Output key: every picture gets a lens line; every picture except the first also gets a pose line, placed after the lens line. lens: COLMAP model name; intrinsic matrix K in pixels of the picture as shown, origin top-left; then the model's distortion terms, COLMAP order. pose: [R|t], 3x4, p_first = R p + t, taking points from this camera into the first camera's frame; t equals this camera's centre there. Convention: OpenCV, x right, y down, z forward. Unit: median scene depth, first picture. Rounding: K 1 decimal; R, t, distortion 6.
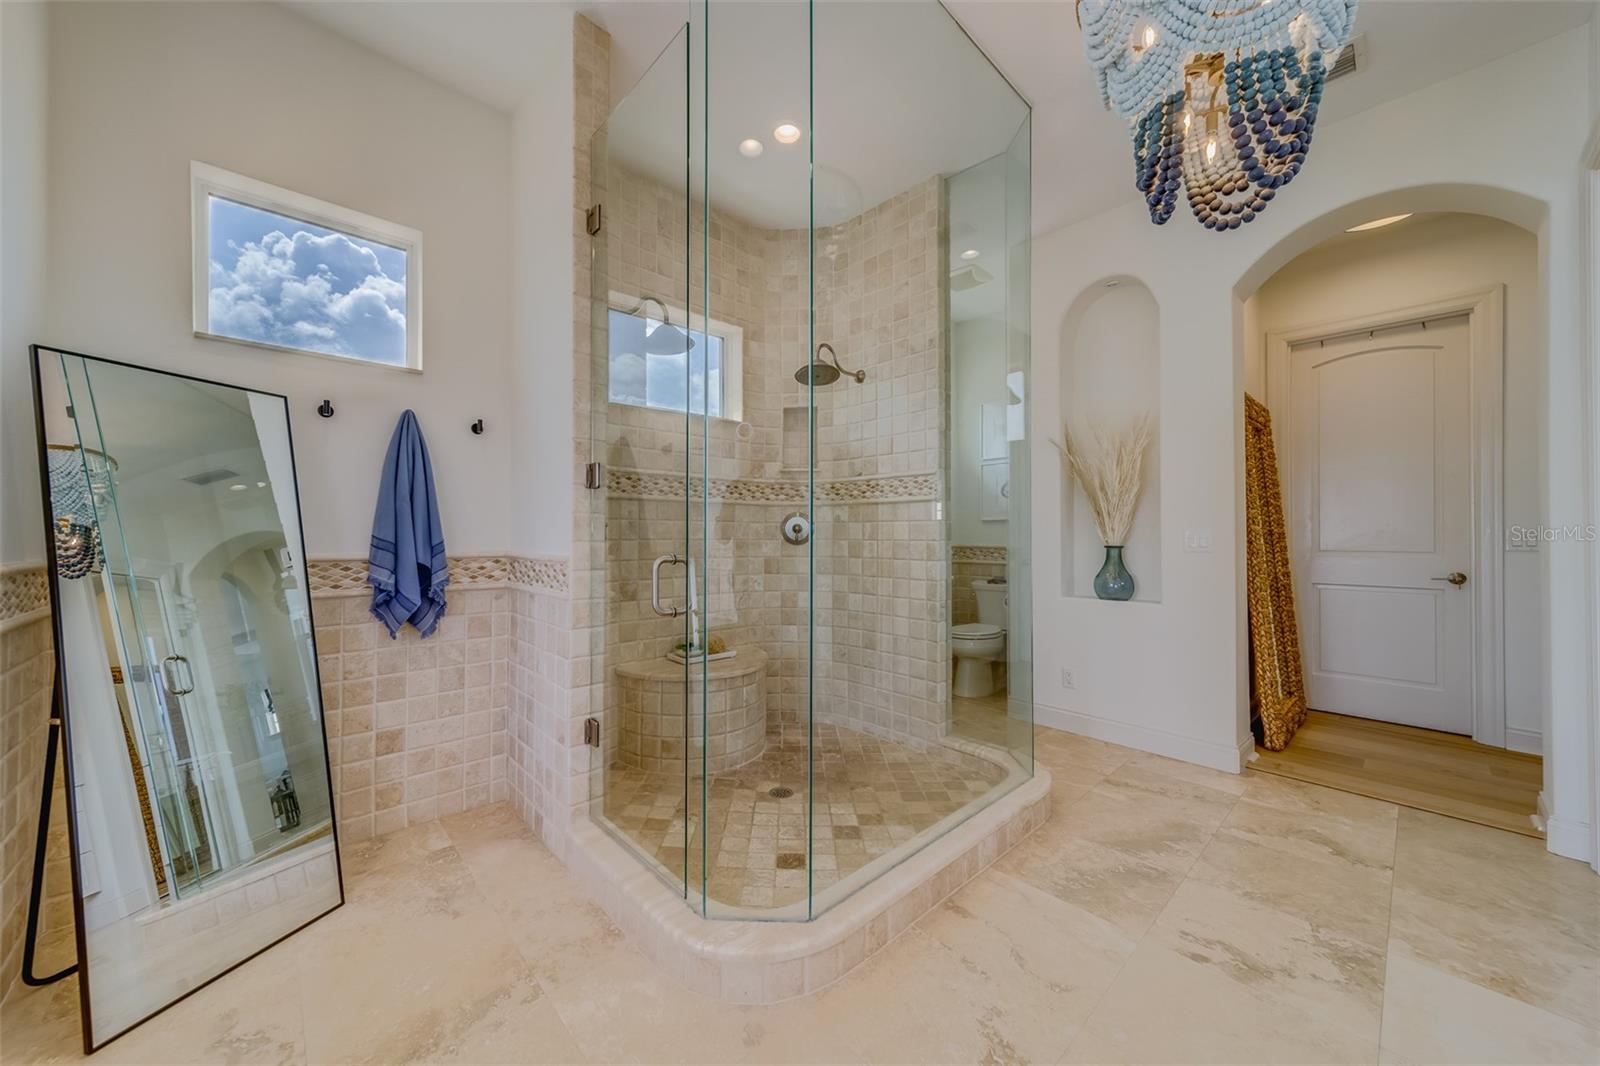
lens RADIAL K [[575.1, 0, 755.5], [0, 575.1, 533.8], [0, 0, 1]] dist [0.007338, -0.000063]
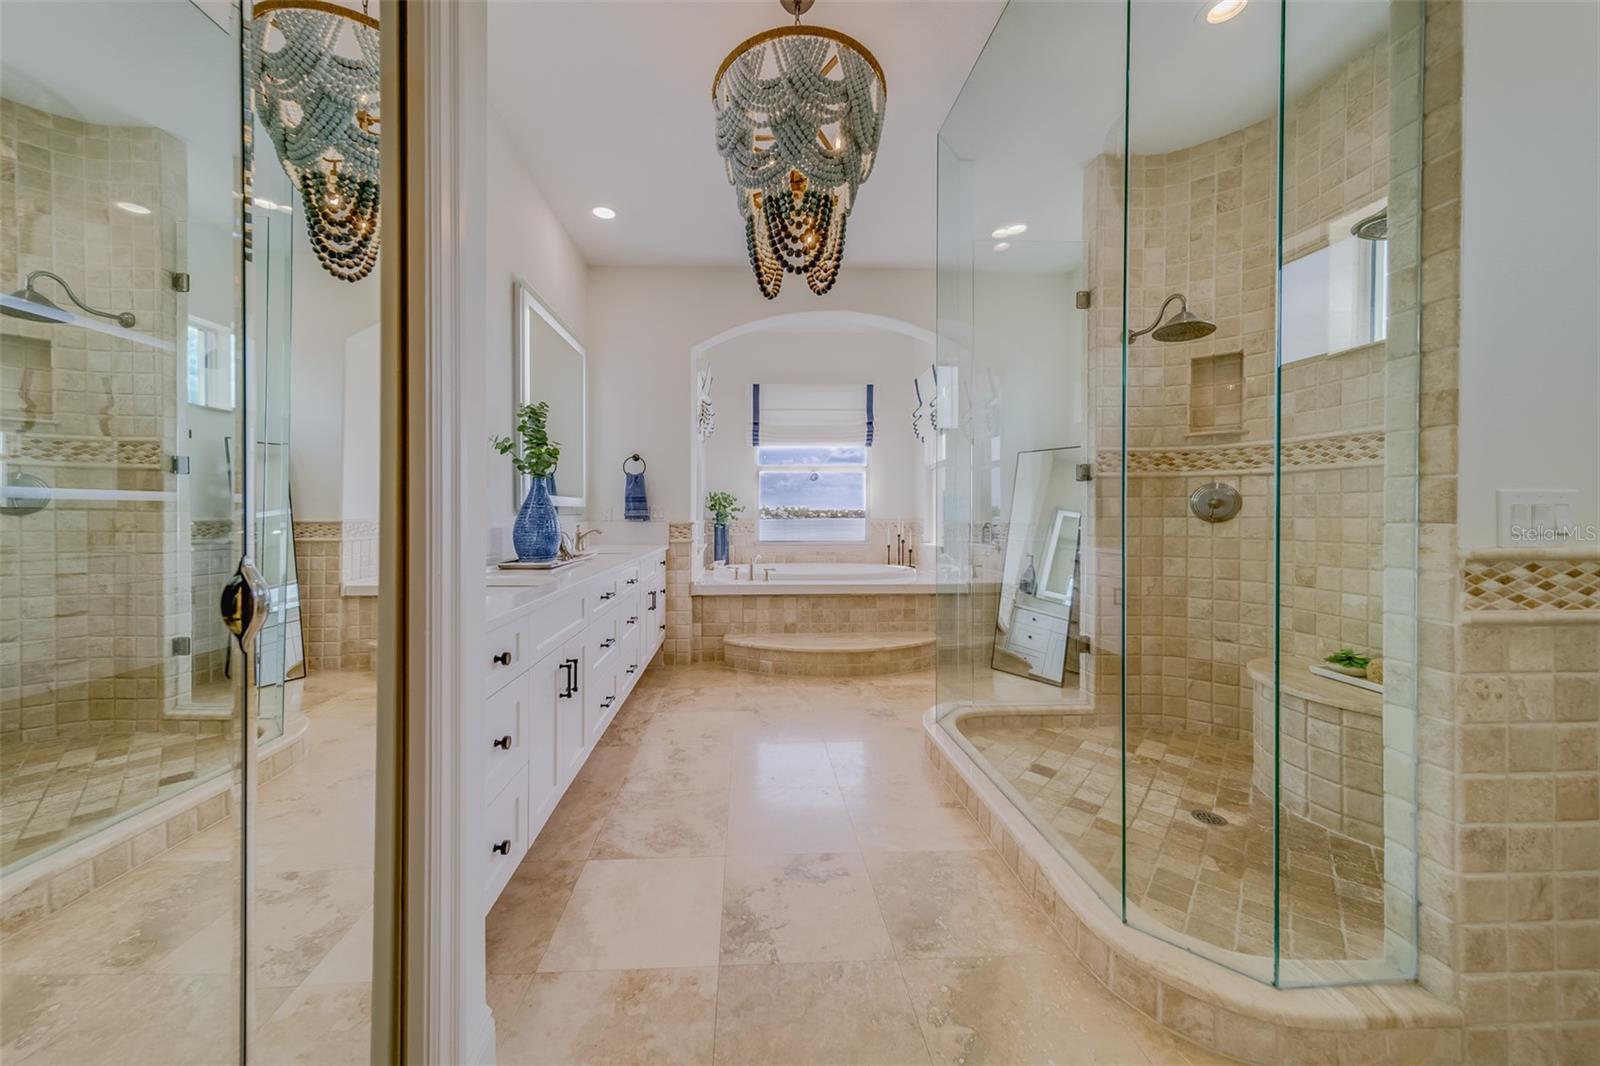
lens RADIAL K [[570.7, 0, 790.7], [0, 570.7, 519.8], [0, 0, 1]] dist [0.000838, -0.000012]
pose [[-0.600291, 0.005100, -0.799765, 0.843610], [0.002606, 0.999987, 0.004421, 0.006813], [0.799777, 0.000570, -0.600297, 0.793259]]
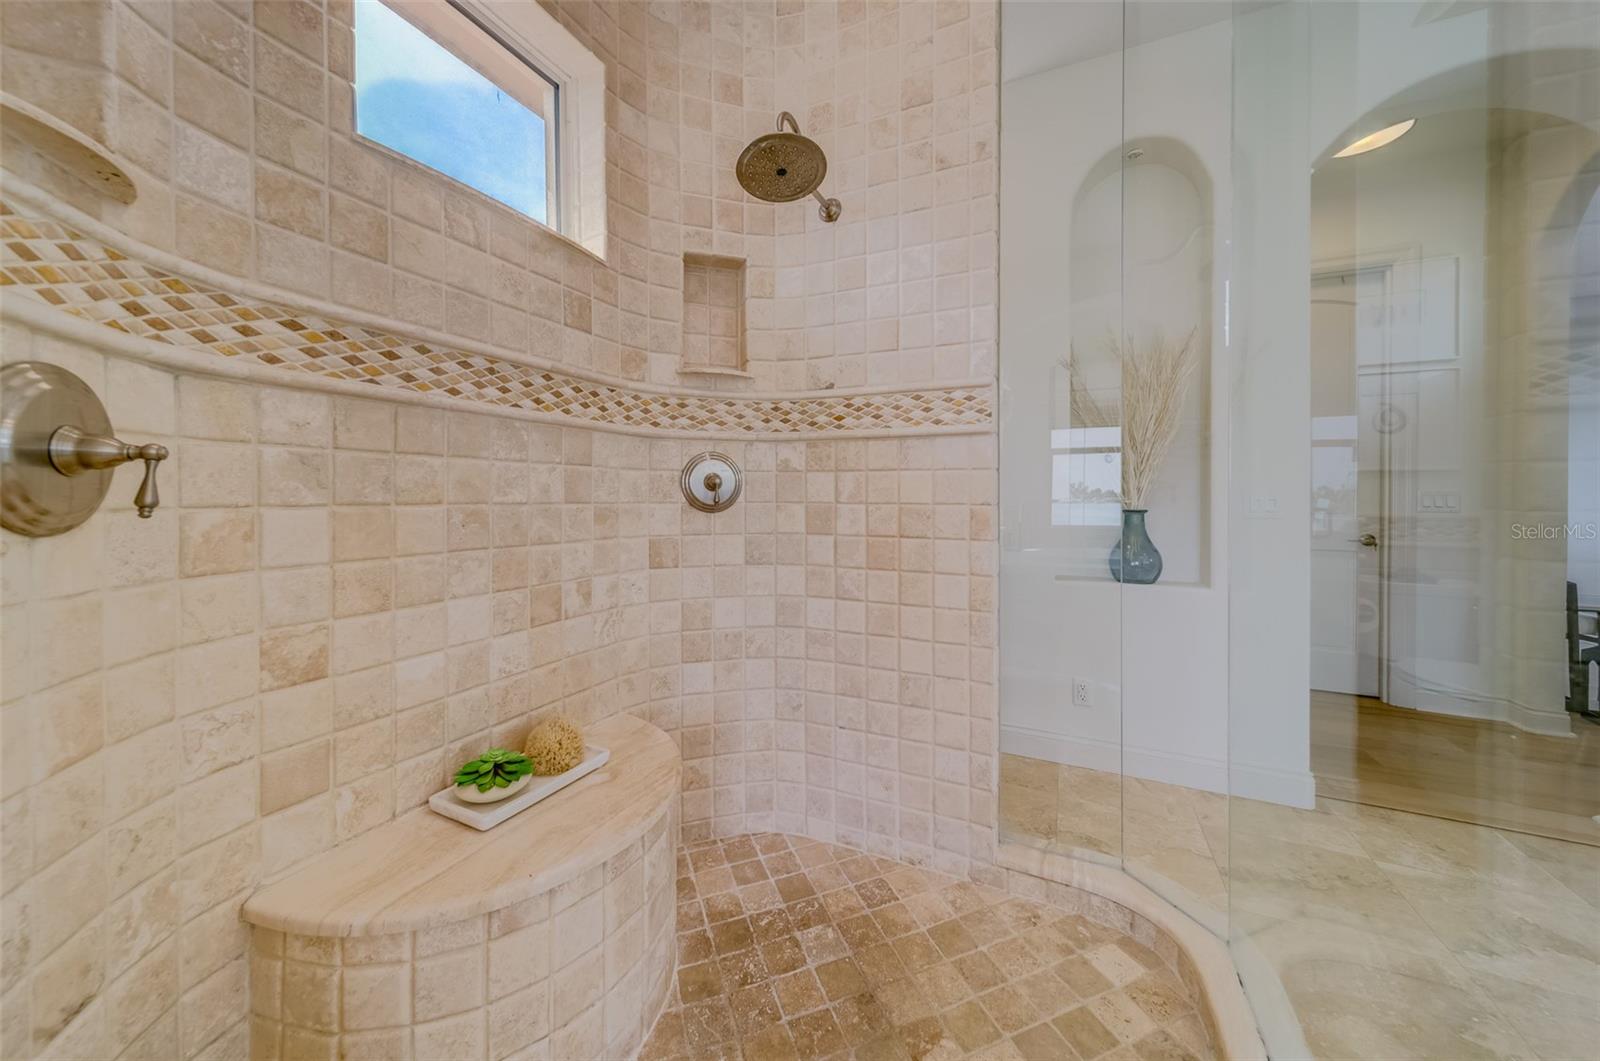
lens RADIAL K [[590.0, 0, 805.7], [0, 590.0, 504.3], [0, 0, 1]] dist [0.008547, -0.000246]
pose [[0.911582, -0.004836, 0.411090, -0.078557], [-0.002537, 0.999846, 0.017387, 0.001951], [-0.411111, -0.016892, 0.911429, 0.490738]]
